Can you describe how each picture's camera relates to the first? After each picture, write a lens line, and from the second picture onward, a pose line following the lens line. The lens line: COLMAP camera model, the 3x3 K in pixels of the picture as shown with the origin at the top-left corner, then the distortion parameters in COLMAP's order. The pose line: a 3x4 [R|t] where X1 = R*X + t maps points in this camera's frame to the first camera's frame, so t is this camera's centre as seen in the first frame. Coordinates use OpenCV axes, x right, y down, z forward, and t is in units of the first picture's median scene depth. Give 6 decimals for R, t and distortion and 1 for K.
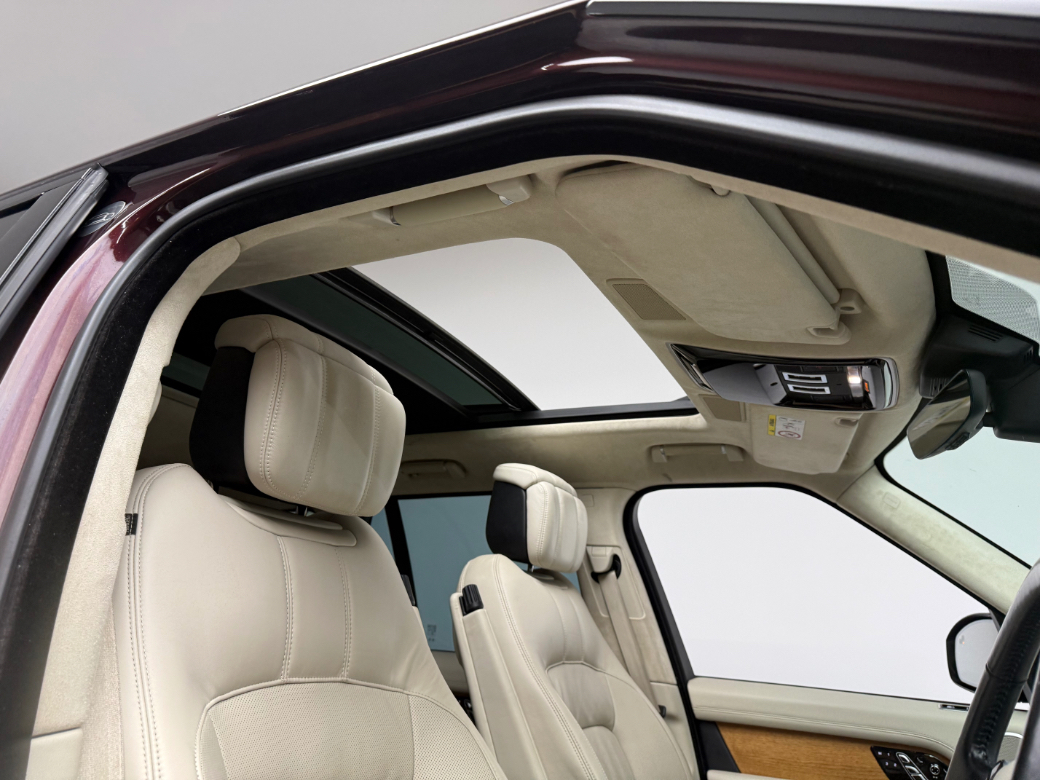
lens RADIAL K [[727.6, 0, 522.3], [0, 727.6, 386.8], [0, 0, 1]] dist [0.032657, -0.026727]
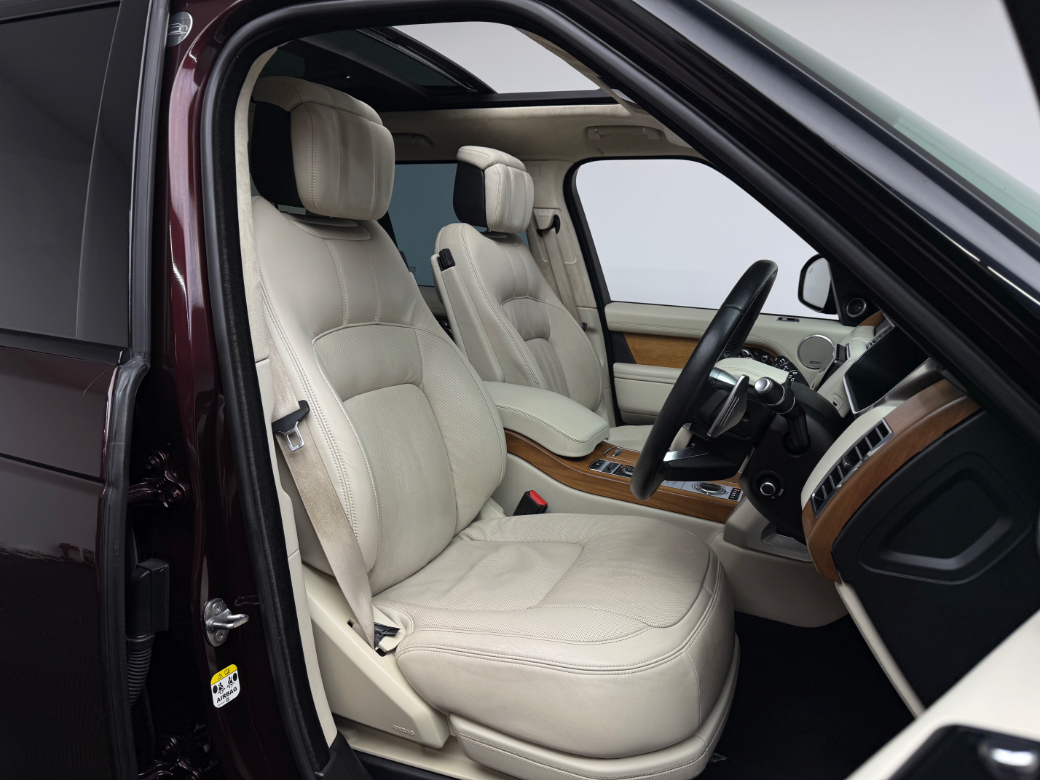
lens RADIAL K [[727.6, 0, 520.2], [0, 727.6, 390.6], [0, 0, 1]] dist [0.032657, -0.026727]
pose [[0.998809, -0.023086, 0.042986, 0.004249], [-0.001469, 0.866362, 0.499415, -0.152588], [-0.048771, -0.498883, 0.865296, -0.273870]]
